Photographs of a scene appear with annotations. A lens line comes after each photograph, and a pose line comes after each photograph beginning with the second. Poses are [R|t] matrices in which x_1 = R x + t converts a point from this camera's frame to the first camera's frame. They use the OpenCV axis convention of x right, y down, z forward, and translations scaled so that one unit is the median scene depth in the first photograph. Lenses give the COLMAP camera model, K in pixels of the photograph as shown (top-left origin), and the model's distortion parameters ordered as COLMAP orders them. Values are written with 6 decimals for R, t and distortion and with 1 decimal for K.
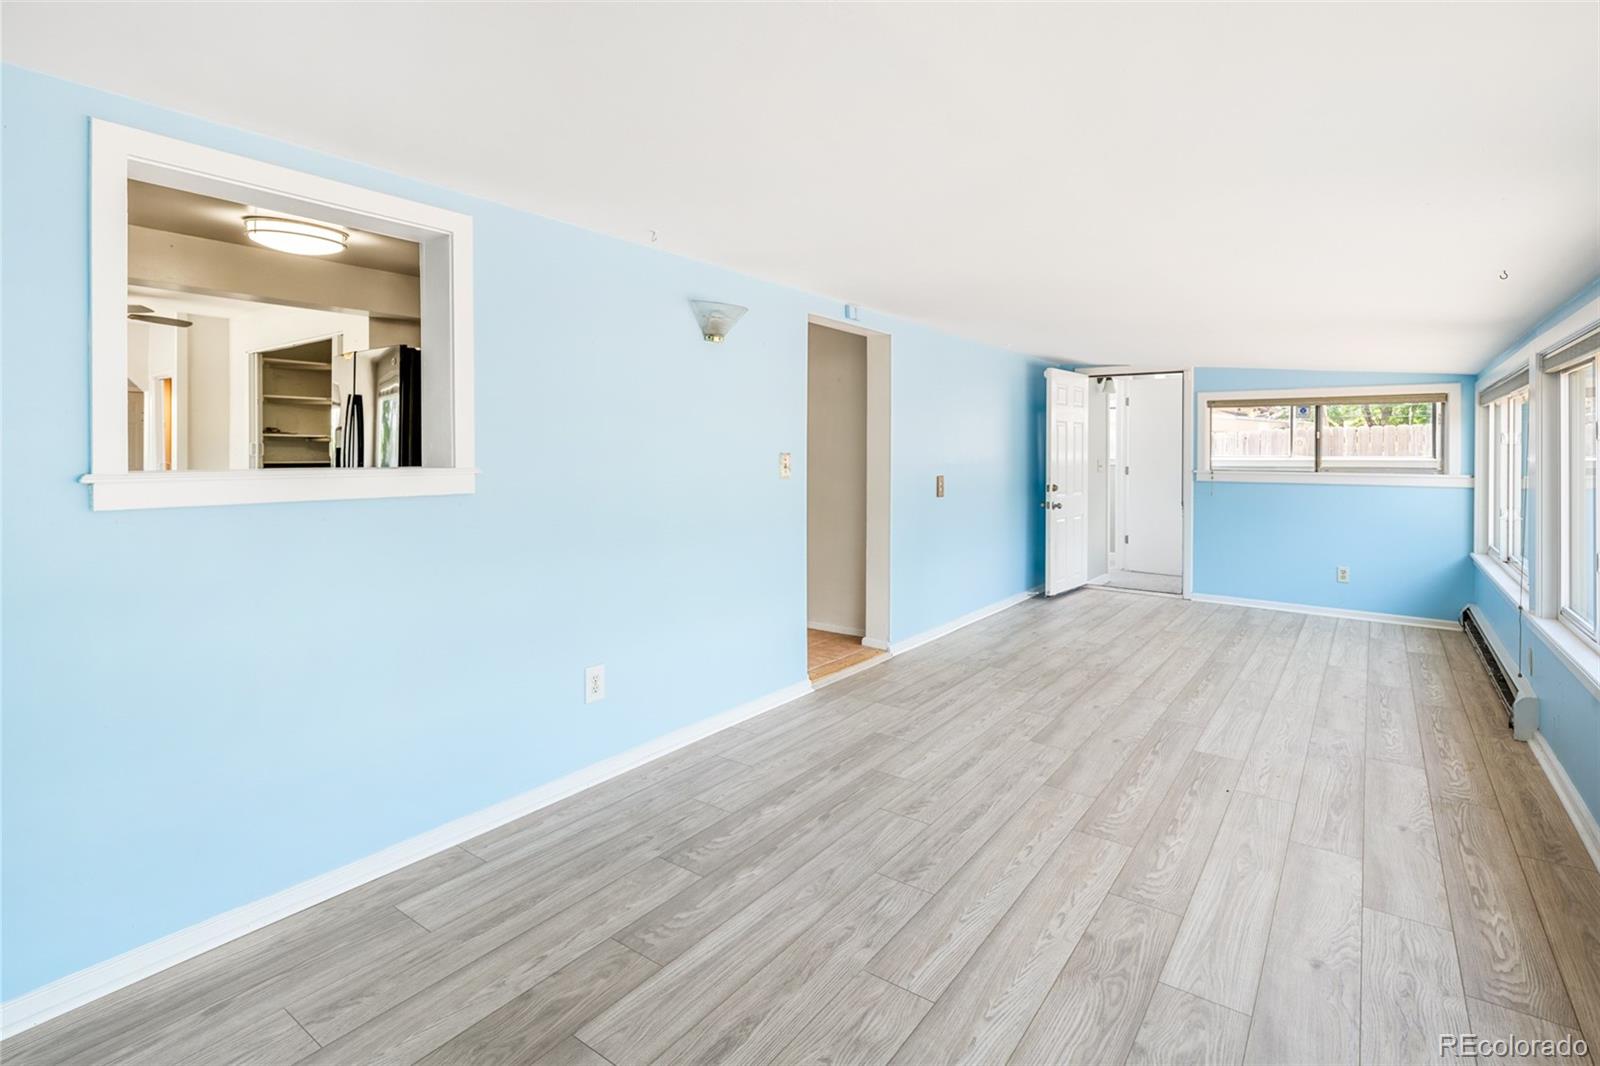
lens RADIAL K [[773.2, 0, 791.5], [0, 773.2, 450.2], [0, 0, 1]] dist [0.006625, -0.004923]
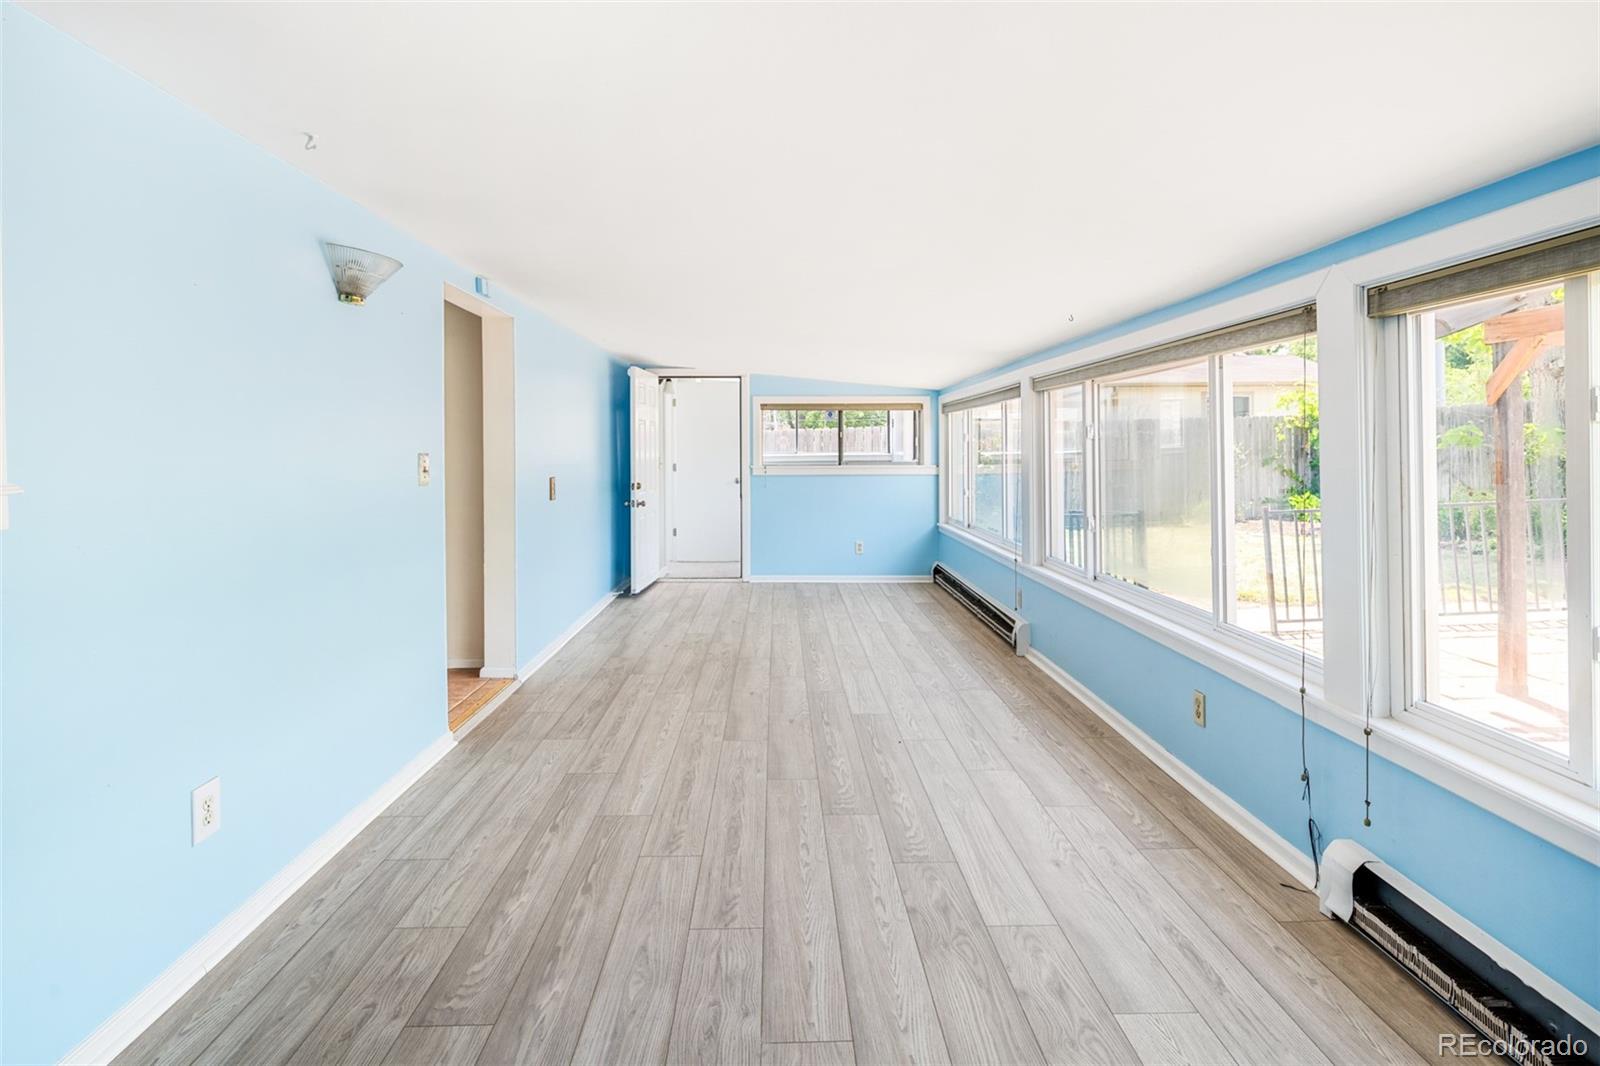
lens RADIAL K [[773.2, 0, 790.2], [0, 773.2, 452.1], [0, 0, 1]] dist [0.006625, -0.004923]
pose [[0.790603, -0.009020, 0.612263, -0.253600], [0.006566, 0.999959, 0.006253, -0.000338], [-0.612294, -0.000923, 0.790629, 0.179353]]
